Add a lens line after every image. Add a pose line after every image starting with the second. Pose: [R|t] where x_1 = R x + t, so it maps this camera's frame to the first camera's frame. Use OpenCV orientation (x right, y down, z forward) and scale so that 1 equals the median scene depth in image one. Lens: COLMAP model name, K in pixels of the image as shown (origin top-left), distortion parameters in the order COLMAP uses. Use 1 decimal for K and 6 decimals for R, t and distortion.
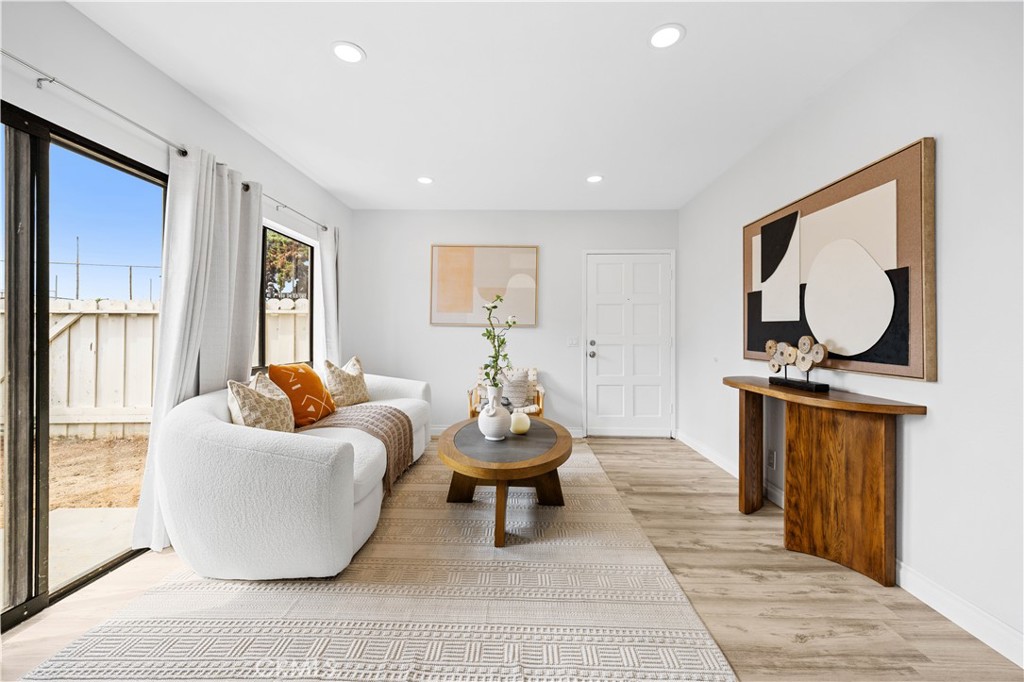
lens RADIAL K [[407.2, 0, 510.3], [0, 407.2, 336.9], [0, 0, 1]] dist [0.000134, -0.000130]
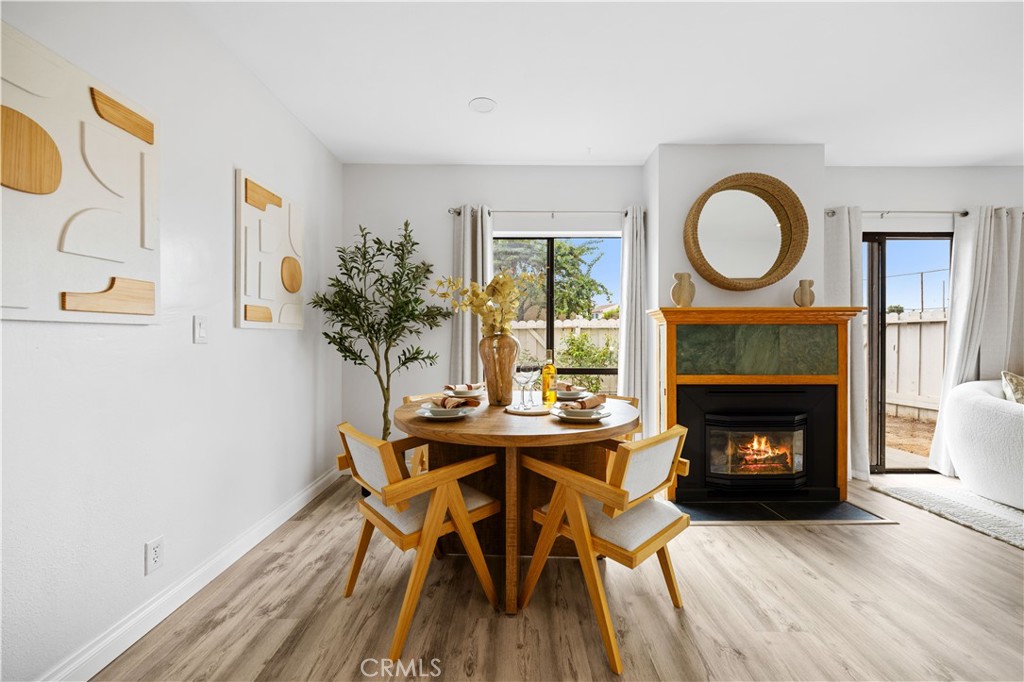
lens RADIAL K [[407.2, 0, 510.3], [0, 407.2, 336.9], [0, 0, 1]] dist [0.000134, -0.000130]
pose [[0.031745, -0.006332, -0.999476, 0.542833], [-0.005961, 0.999961, -0.006524, 0.008714], [0.999478, 0.006165, 0.031706, -0.608986]]
